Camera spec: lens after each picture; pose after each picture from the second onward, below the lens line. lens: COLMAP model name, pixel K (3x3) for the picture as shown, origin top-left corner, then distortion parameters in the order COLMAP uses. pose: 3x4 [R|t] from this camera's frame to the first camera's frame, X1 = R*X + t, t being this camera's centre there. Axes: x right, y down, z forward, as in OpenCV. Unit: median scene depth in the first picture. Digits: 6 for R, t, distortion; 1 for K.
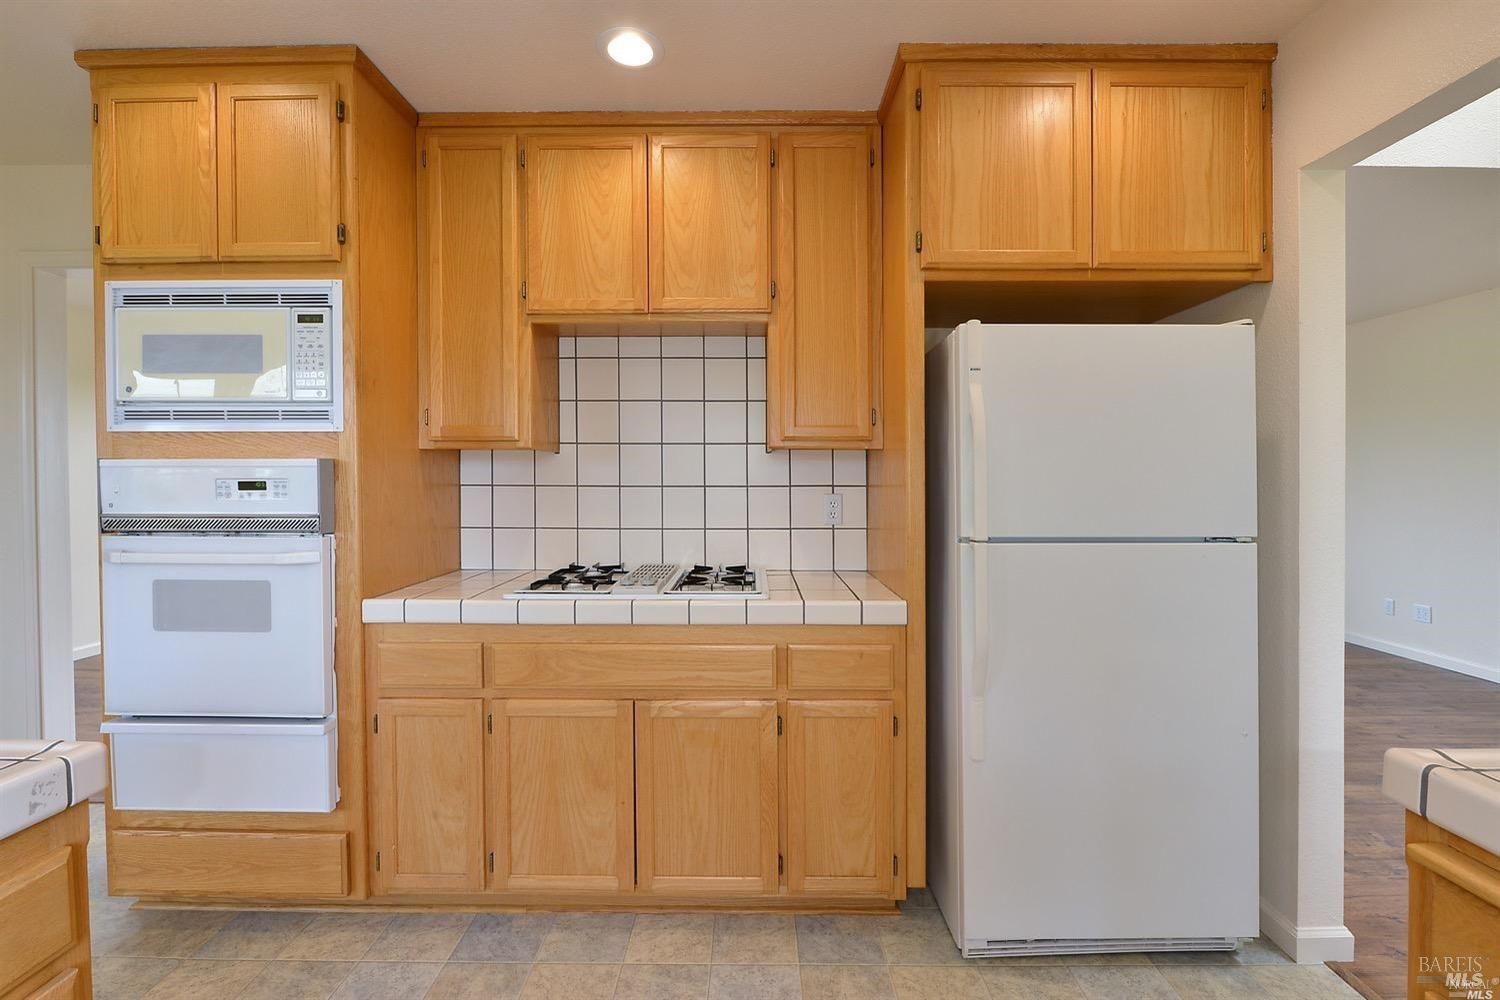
lens RADIAL K [[600.8, 0, 750.0], [0, 600.8, 500.0], [0, 0, 1]] dist [-0.014121, -0.000034]
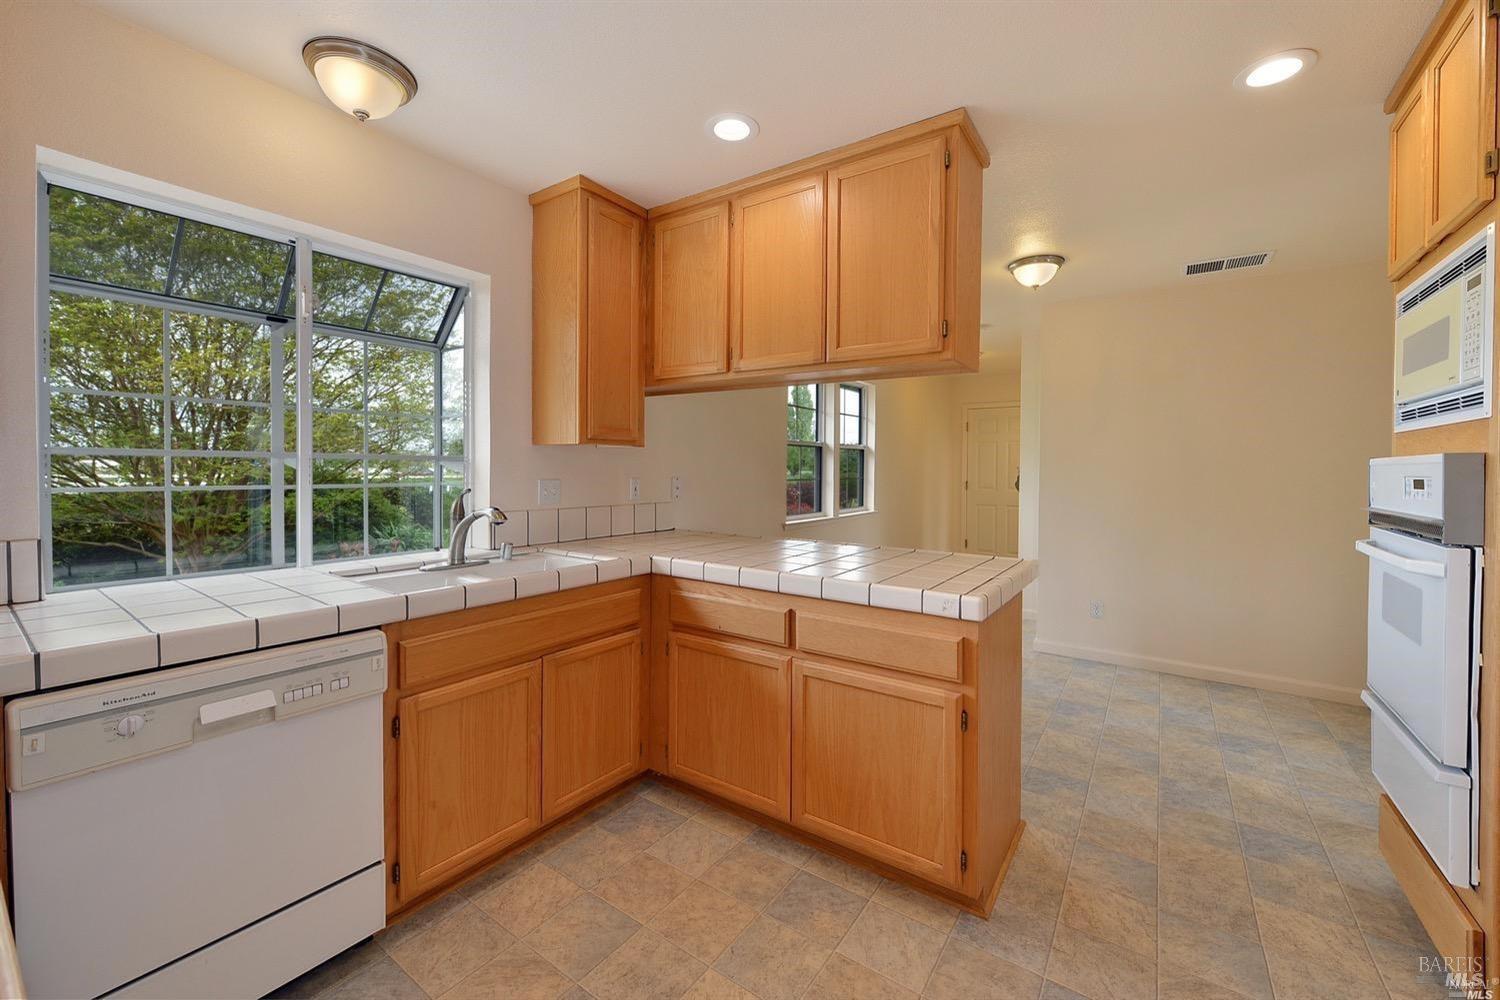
lens RADIAL K [[600.8, 0, 750.0], [0, 600.8, 500.0], [0, 0, 1]] dist [-0.014121, -0.000034]
pose [[-0.565991, 0.036524, -0.823602, 0.351510], [-0.016447, 0.998319, 0.055575, -0.023273], [0.824247, 0.045000, -0.564439, 0.453203]]
